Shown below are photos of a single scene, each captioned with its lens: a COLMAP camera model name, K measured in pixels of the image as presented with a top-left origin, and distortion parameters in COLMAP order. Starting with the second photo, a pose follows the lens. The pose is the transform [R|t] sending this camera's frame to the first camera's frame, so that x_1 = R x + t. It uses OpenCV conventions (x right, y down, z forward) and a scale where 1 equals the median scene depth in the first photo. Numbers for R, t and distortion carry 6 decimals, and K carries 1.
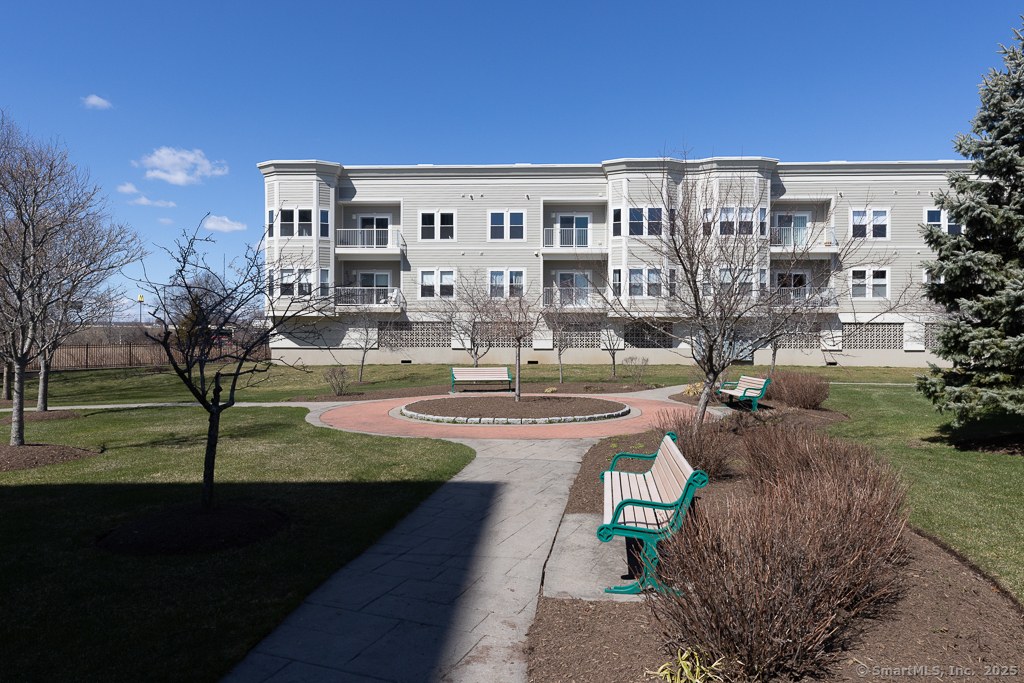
lens RADIAL K [[649.7, 0, 512.0], [0, 649.7, 341.5], [0, 0, 1]] dist [-0.002283, 0.001509]
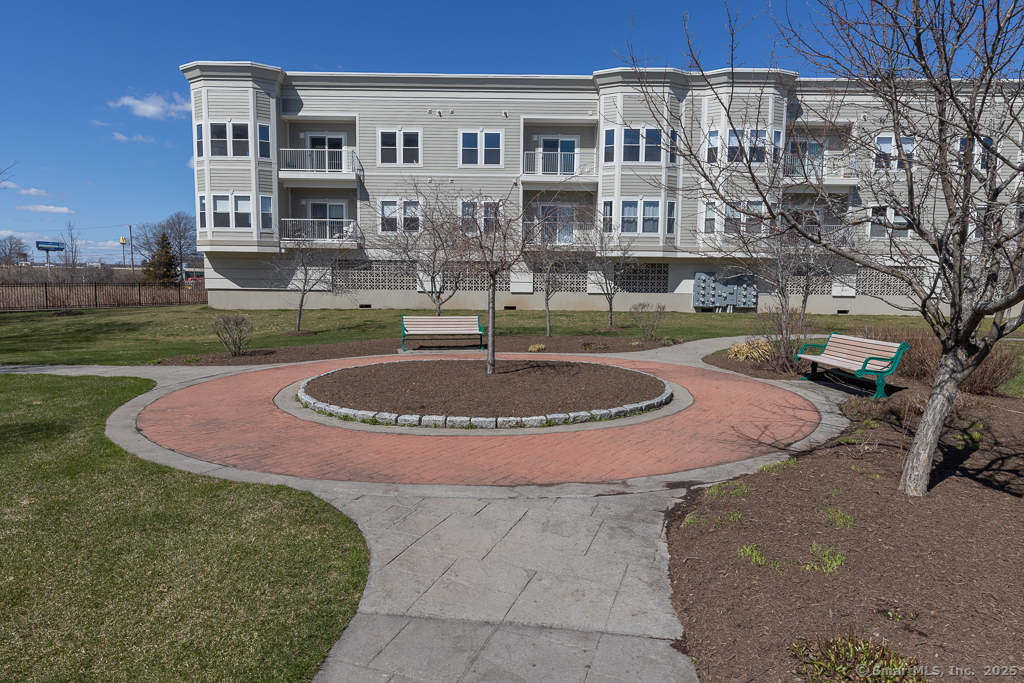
lens RADIAL K [[604.8, 0, 512.0], [0, 604.8, 341.5], [0, 0, 1]] dist [0.002303, 0.000709]
pose [[0.999200, 0.004954, 0.039679, 0.002554], [-0.008510, 0.995910, 0.089945, 0.003599], [-0.039071, -0.090210, 0.995156, 0.182344]]
